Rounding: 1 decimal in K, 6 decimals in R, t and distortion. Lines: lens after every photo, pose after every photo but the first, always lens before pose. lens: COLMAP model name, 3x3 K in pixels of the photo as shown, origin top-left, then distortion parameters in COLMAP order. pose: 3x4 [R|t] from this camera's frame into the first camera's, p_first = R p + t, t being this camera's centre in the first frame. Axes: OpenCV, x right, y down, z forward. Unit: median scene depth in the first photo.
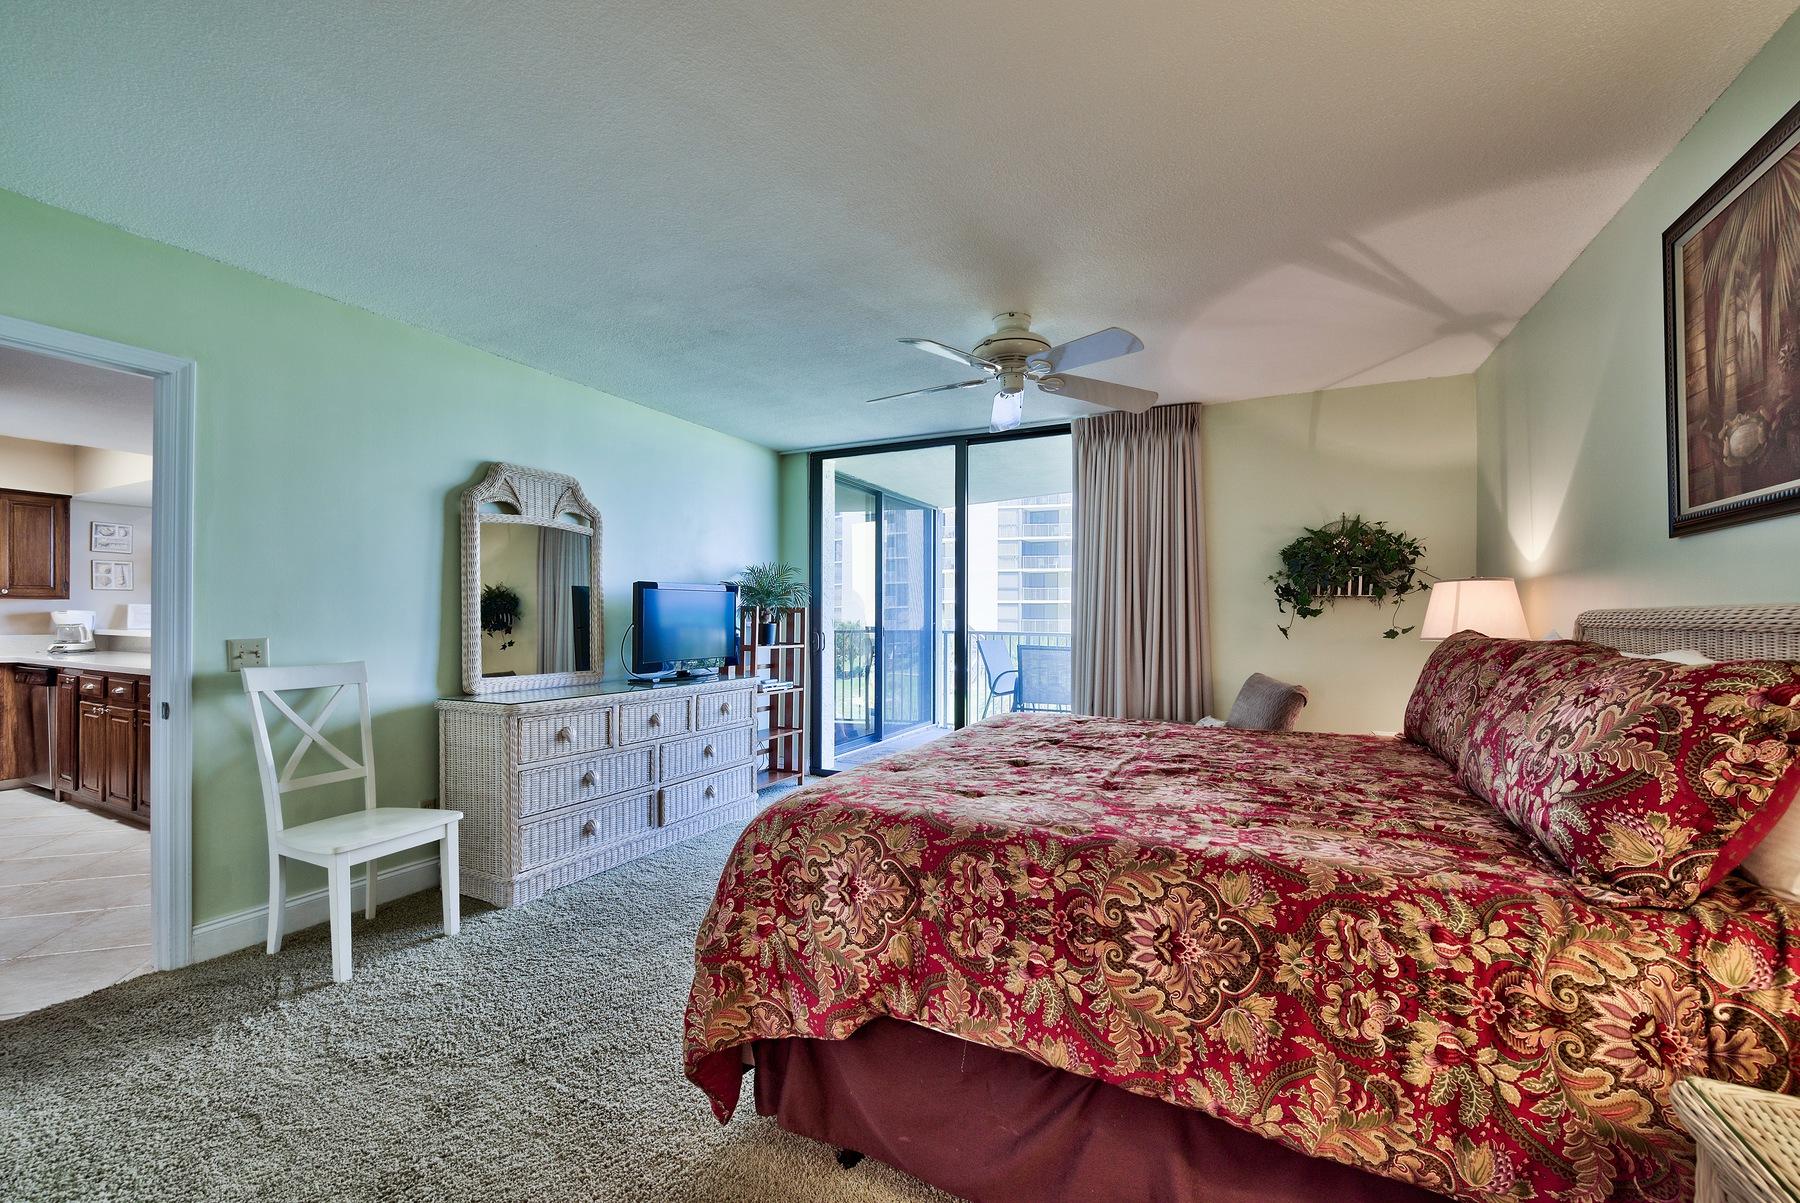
lens RADIAL K [[716.6, 0, 904.6], [0, 716.6, 612.5], [0, 0, 1]] dist [-0.017255, 0.000113]
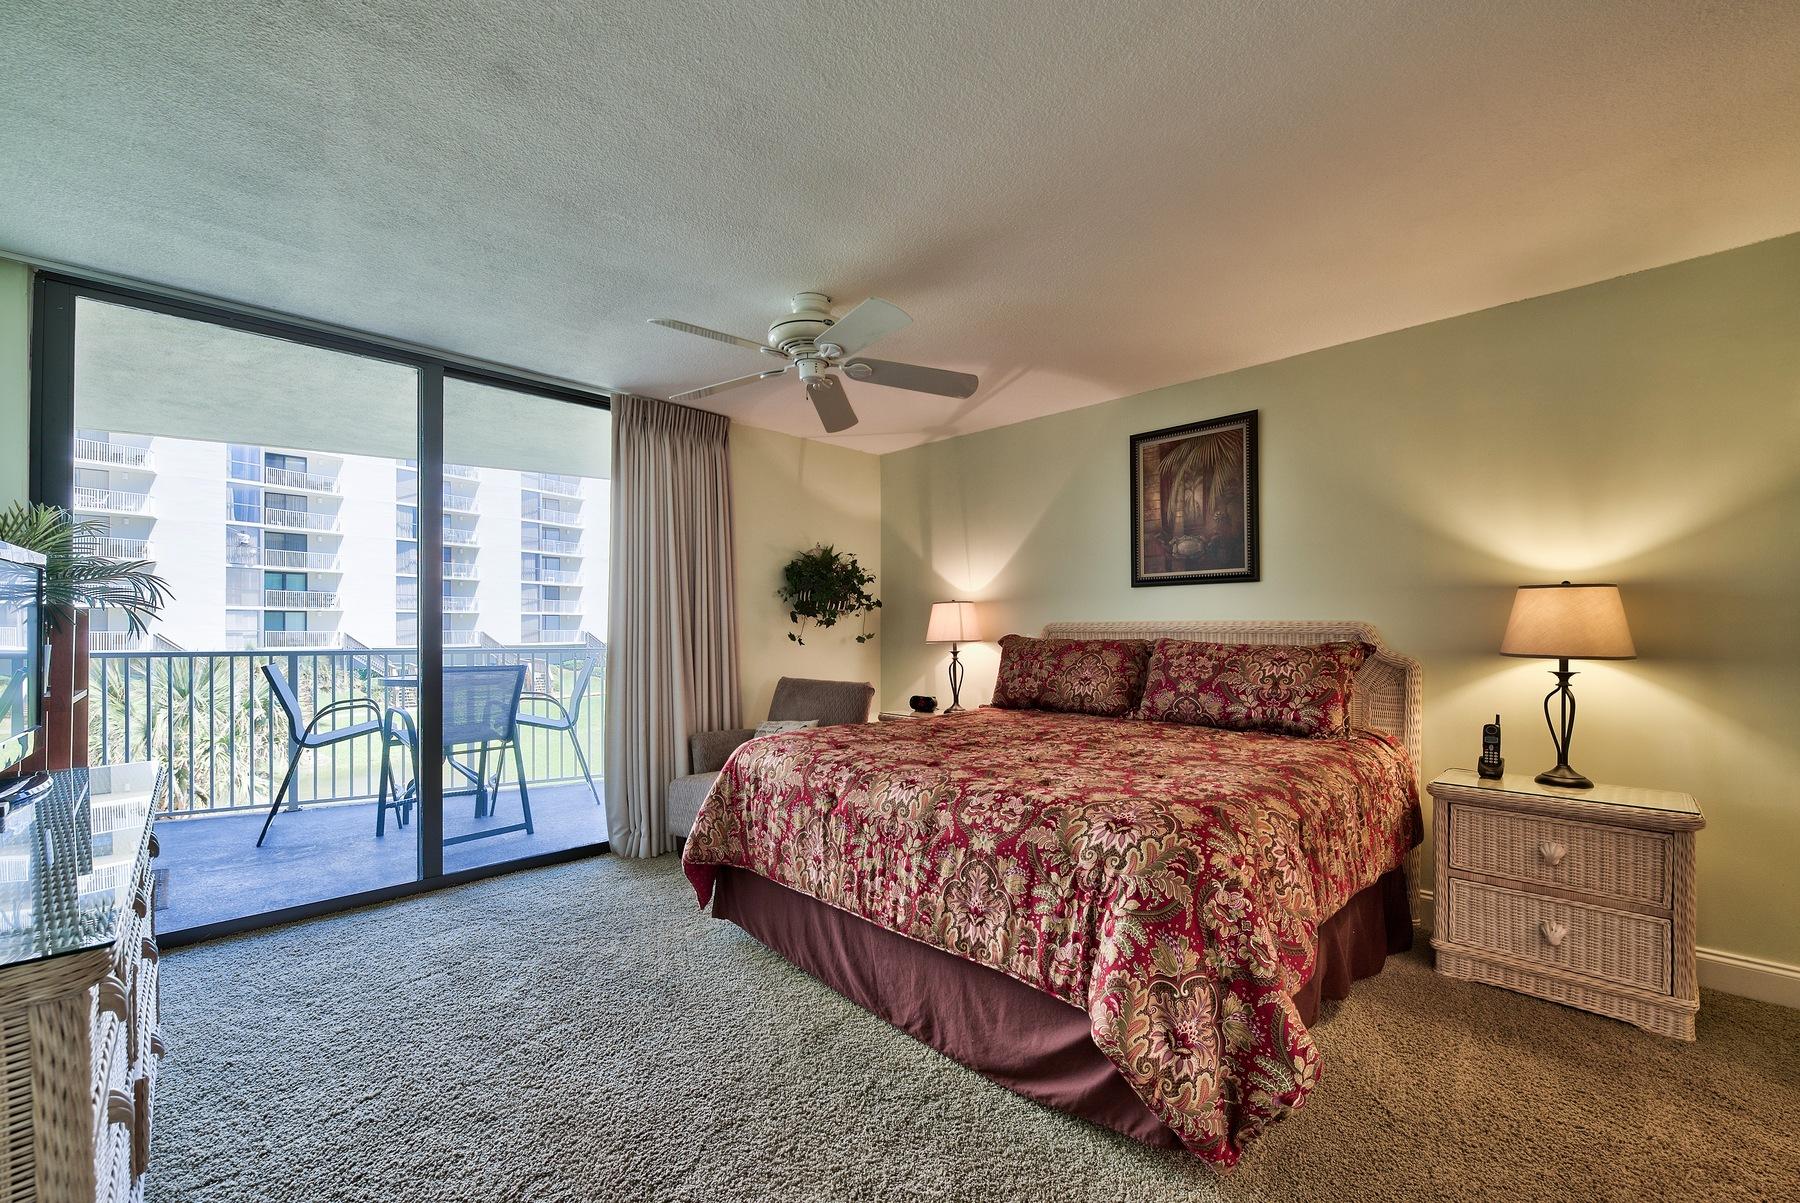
lens RADIAL K [[716.6, 0, 905.0], [0, 716.6, 615.5], [0, 0, 1]] dist [-0.017255, 0.000113]
pose [[0.327283, 0.014027, 0.944822, -0.696905], [-0.004963, 0.999902, -0.013126, 0.003680], [-0.944913, -0.000393, 0.327321, 0.610336]]
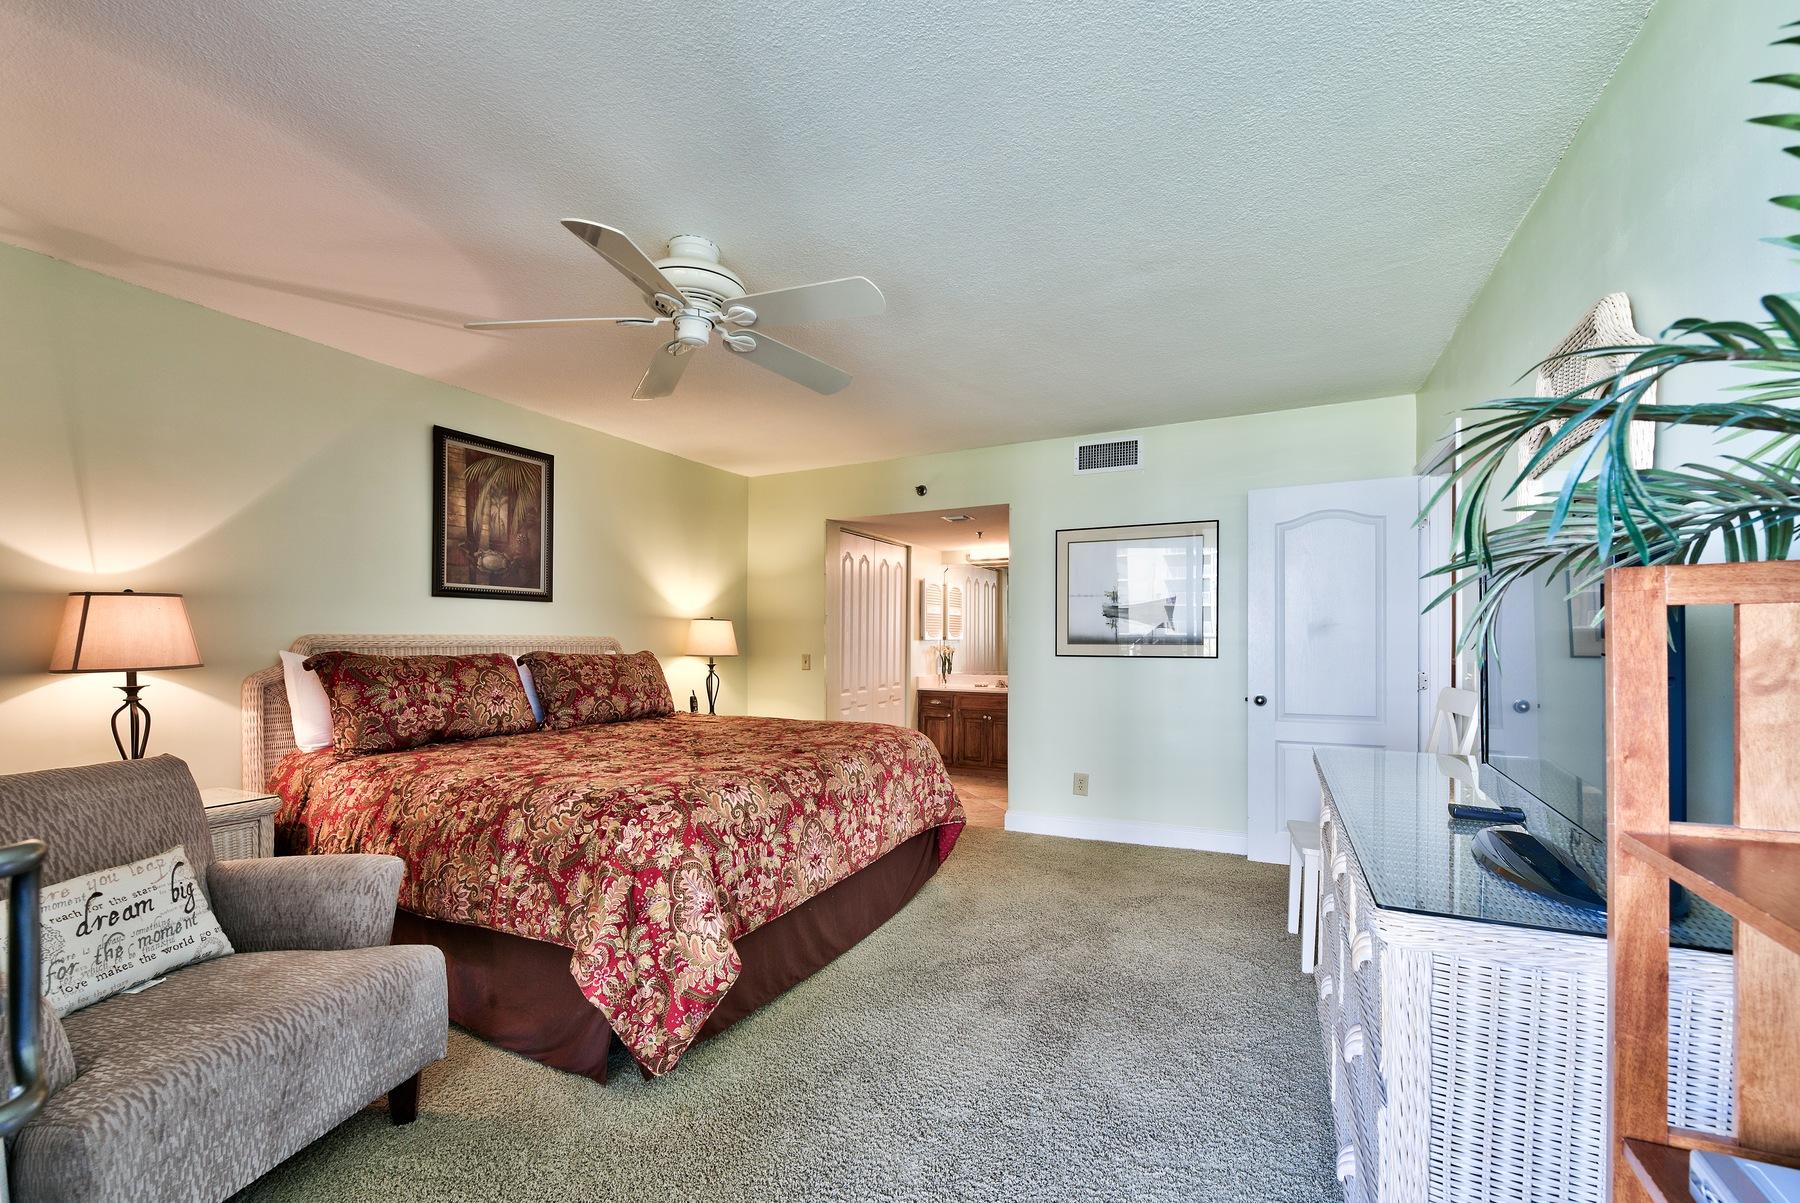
lens RADIAL K [[716.6, 0, 921.2], [0, 716.6, 635.5], [0, 0, 1]] dist [-0.017255, 0.000113]
pose [[-0.999005, -0.003349, -0.044466, -0.049857], [-0.002891, 0.999942, -0.010357, 0.006410], [0.044498, -0.010218, -0.998957, 1.860820]]
